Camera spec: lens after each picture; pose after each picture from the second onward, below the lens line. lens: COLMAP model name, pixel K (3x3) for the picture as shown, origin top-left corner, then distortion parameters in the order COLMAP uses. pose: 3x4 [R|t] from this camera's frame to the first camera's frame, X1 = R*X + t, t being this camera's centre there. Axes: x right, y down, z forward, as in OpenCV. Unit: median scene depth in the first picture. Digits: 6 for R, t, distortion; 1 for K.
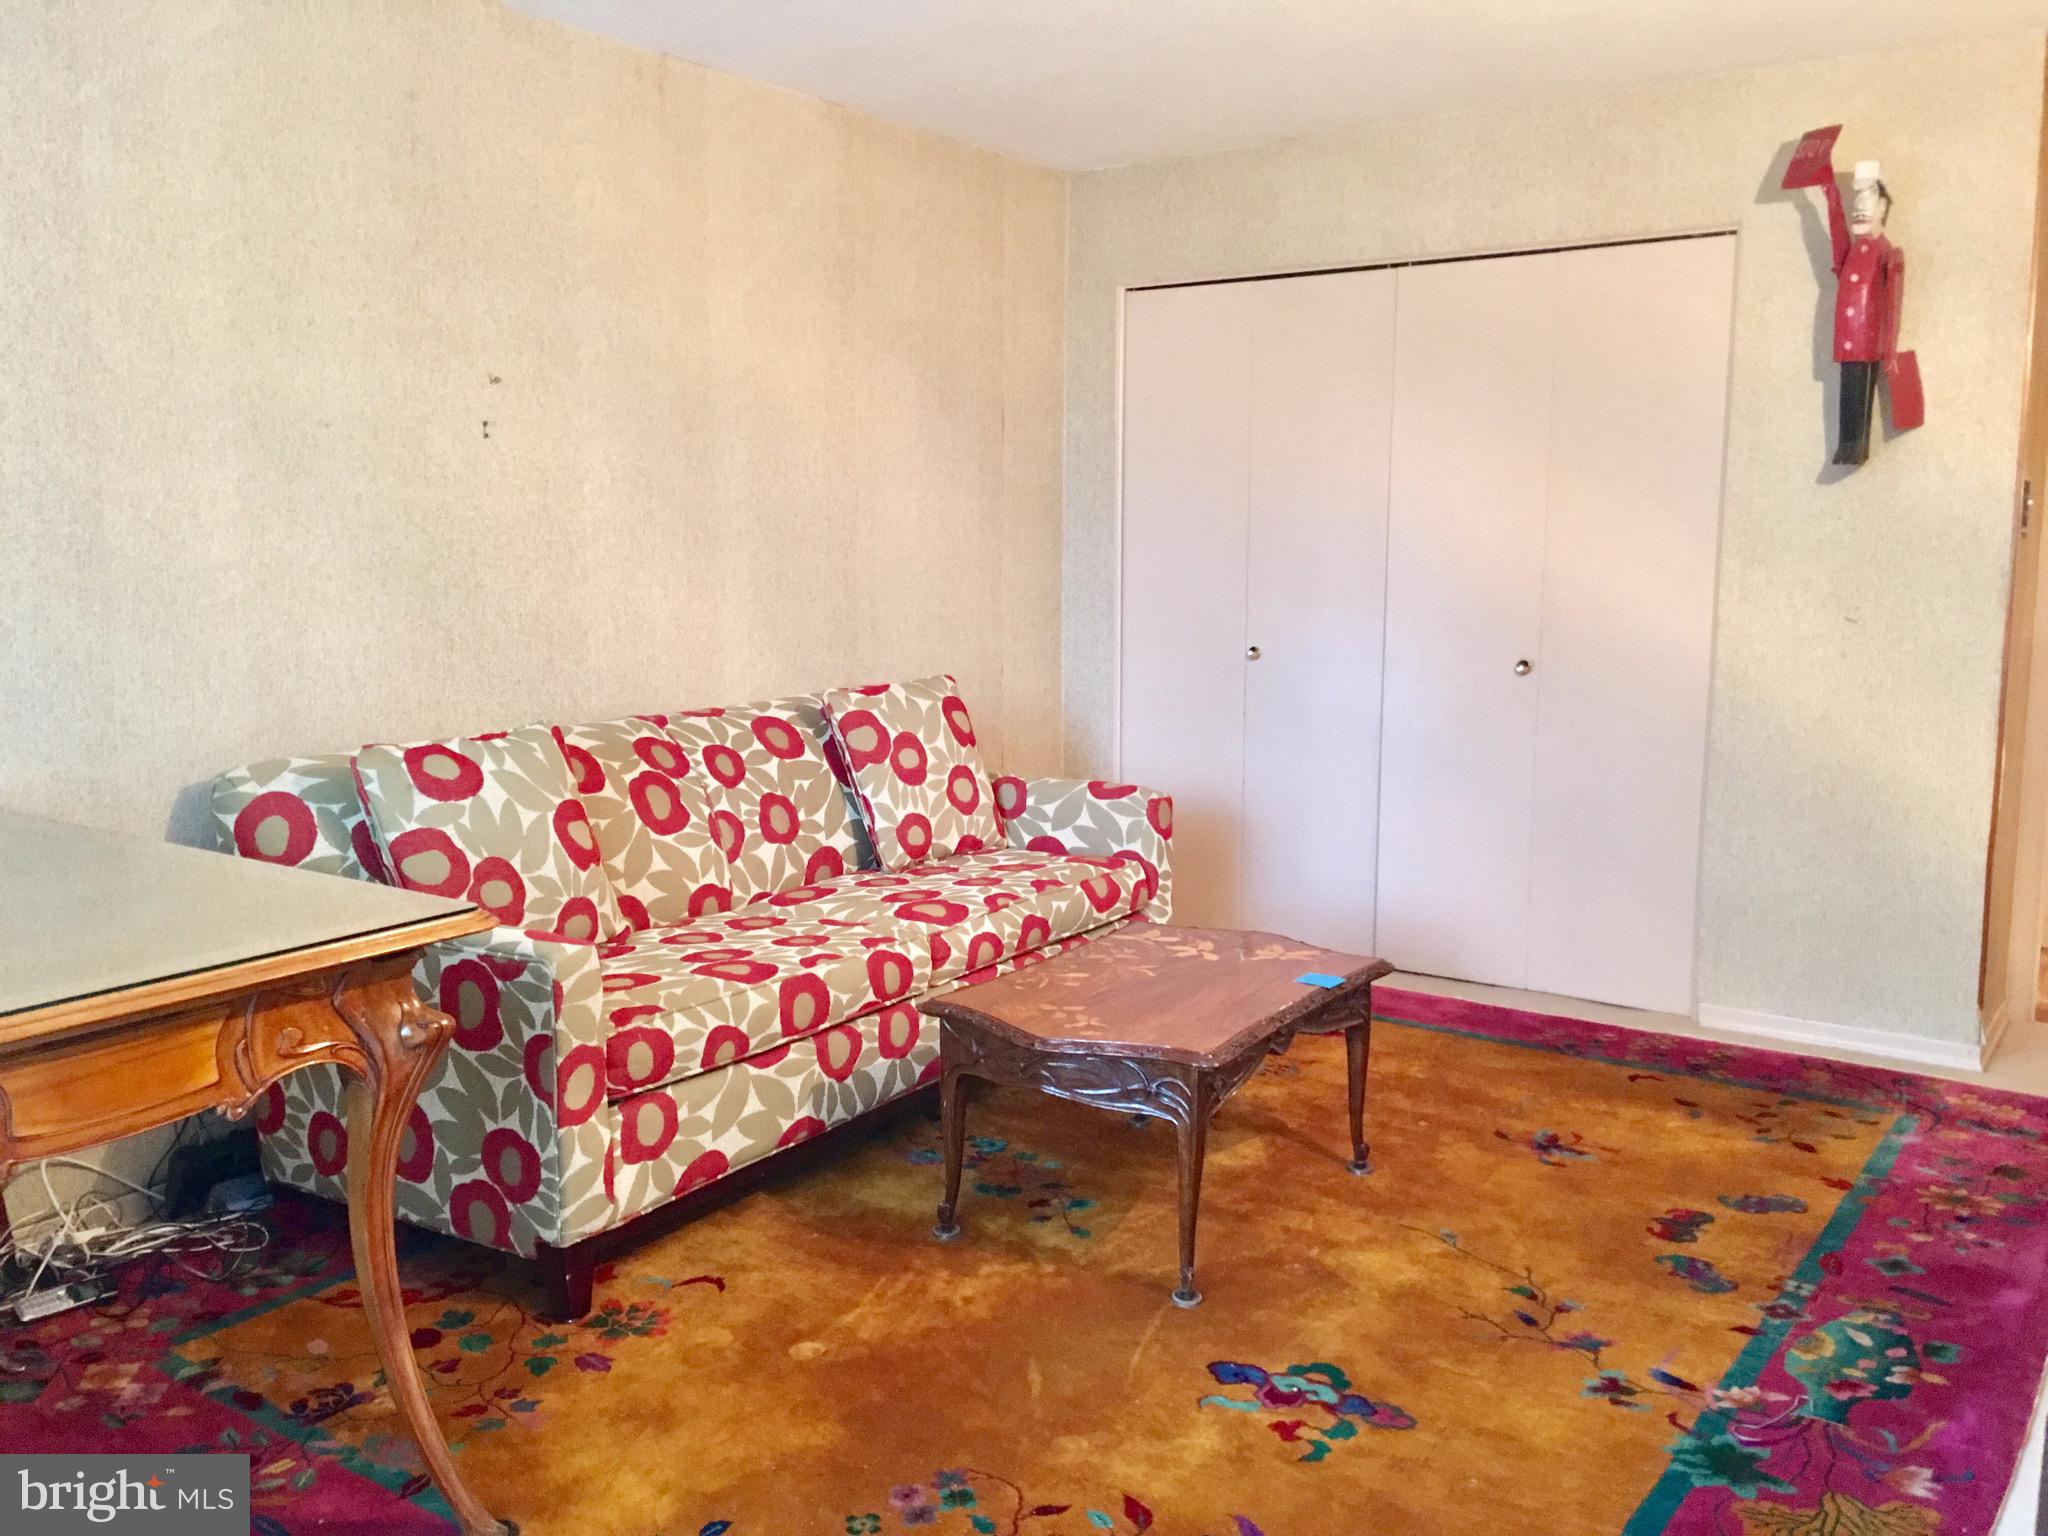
lens RADIAL K [[1732.6, 0, 1024.0], [0, 1732.6, 768.0], [0, 0, 1]] dist [0.071744, -0.127748]
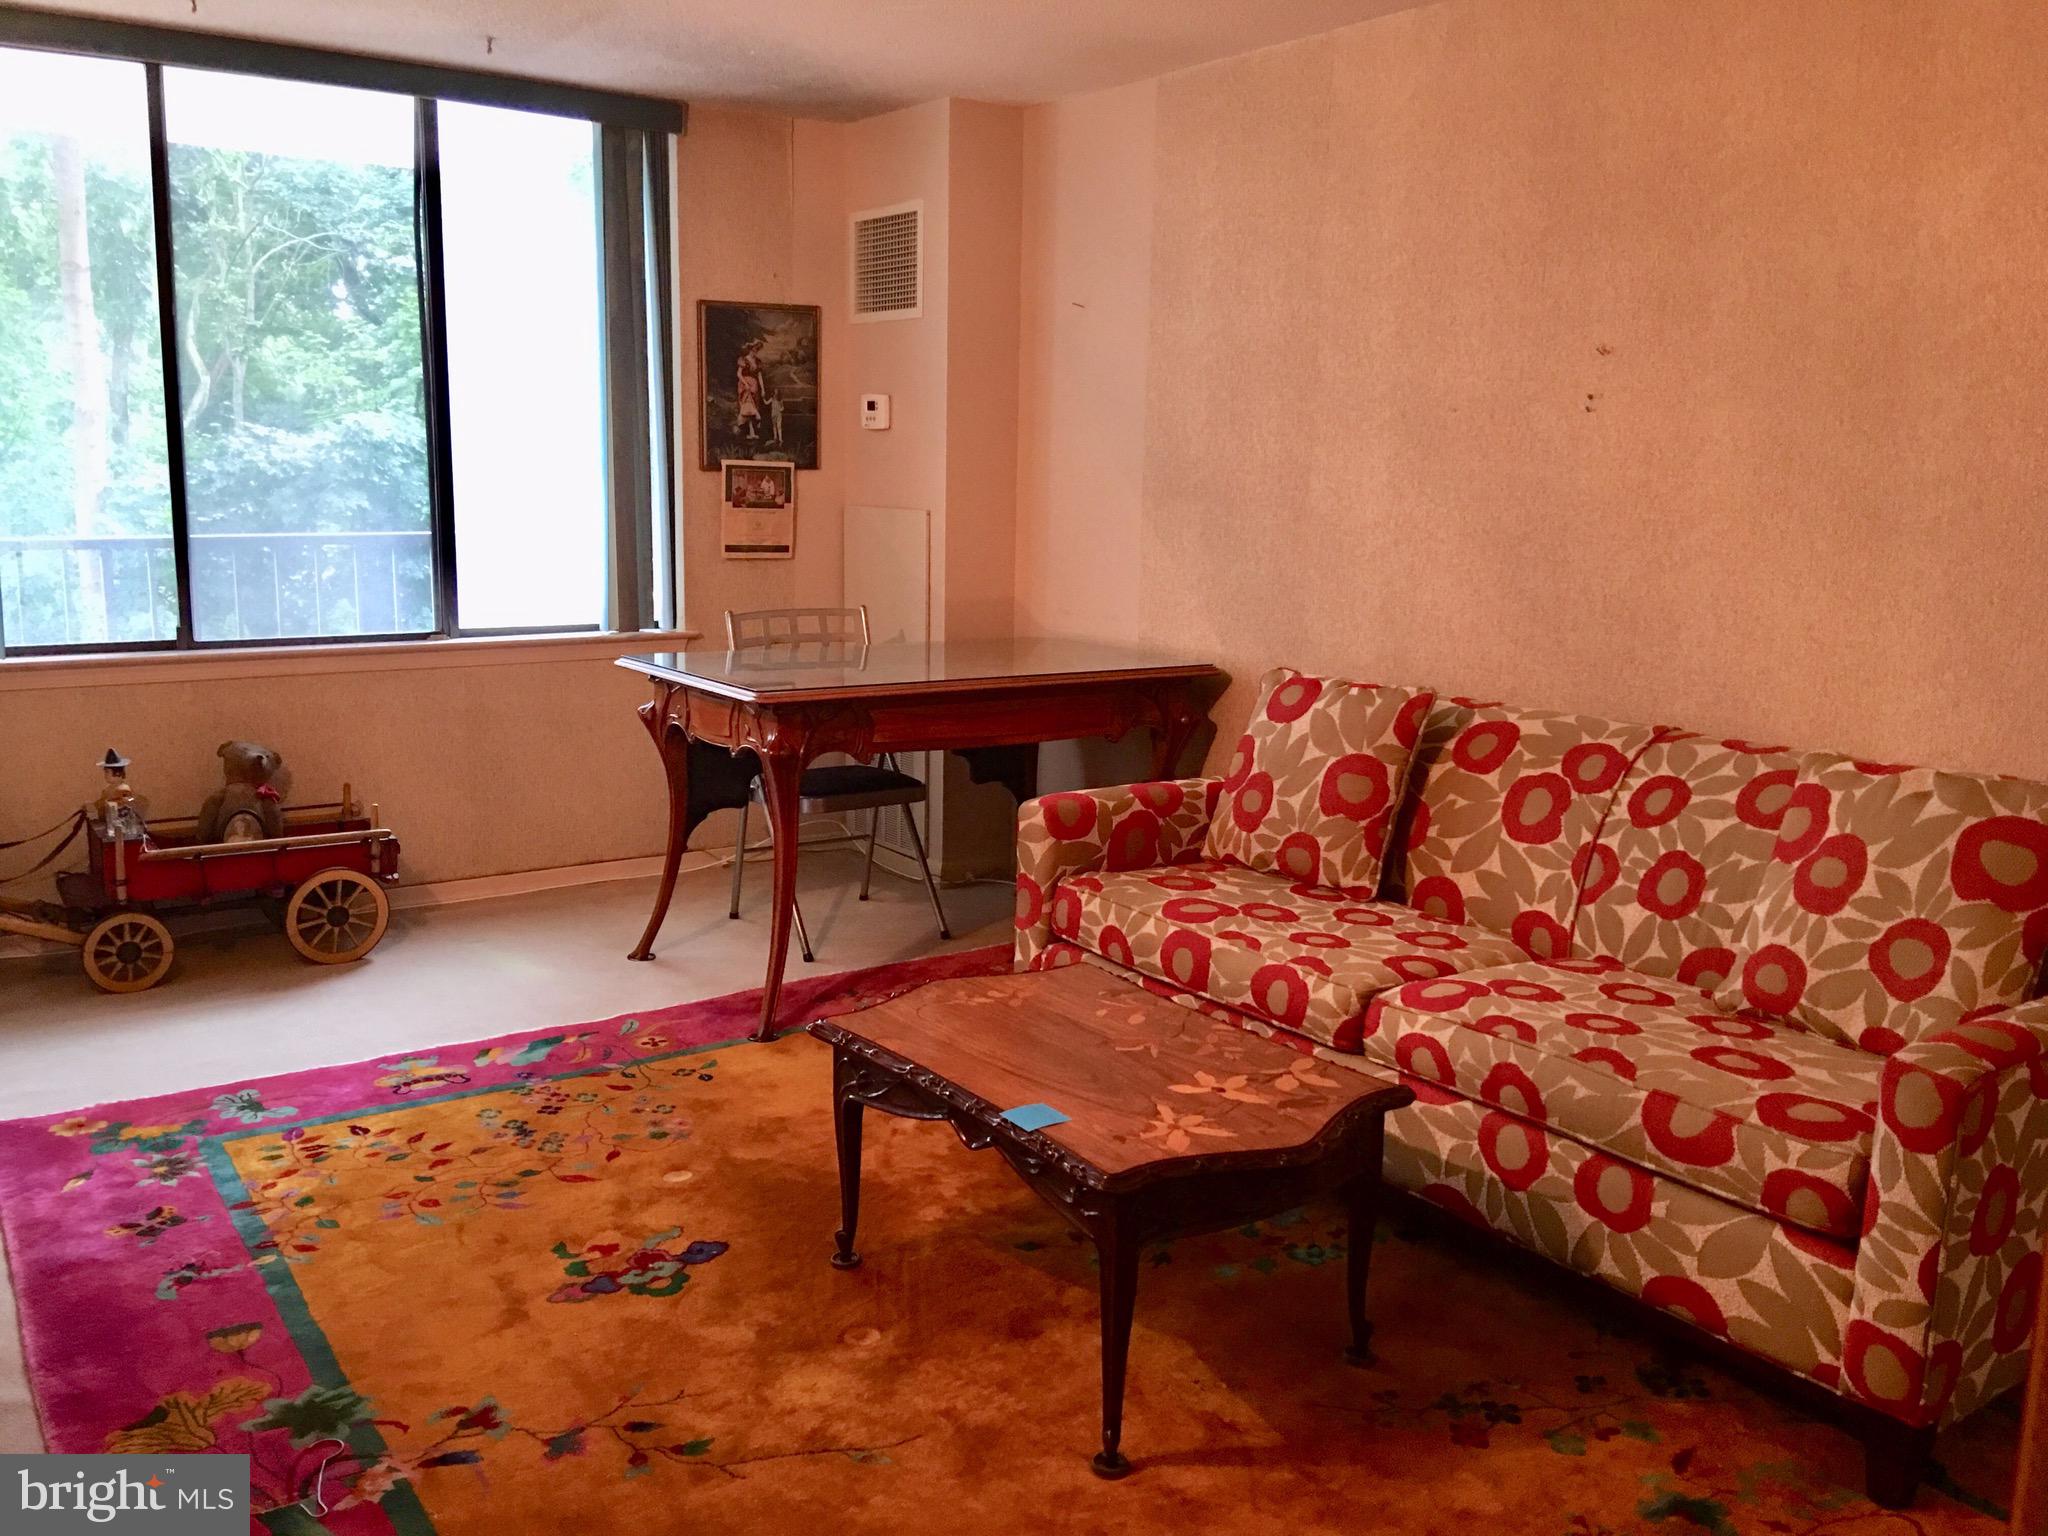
lens RADIAL K [[1760.8, 0, 1024.0], [0, 1760.8, 768.0], [0, 0, 1]] dist [0.040973, -0.005478]
pose [[-0.354160, 0.158783, -0.921607, 0.748798], [-0.147142, 0.963745, 0.222587, -0.169834], [0.923537, 0.214439, -0.317956, 1.059194]]
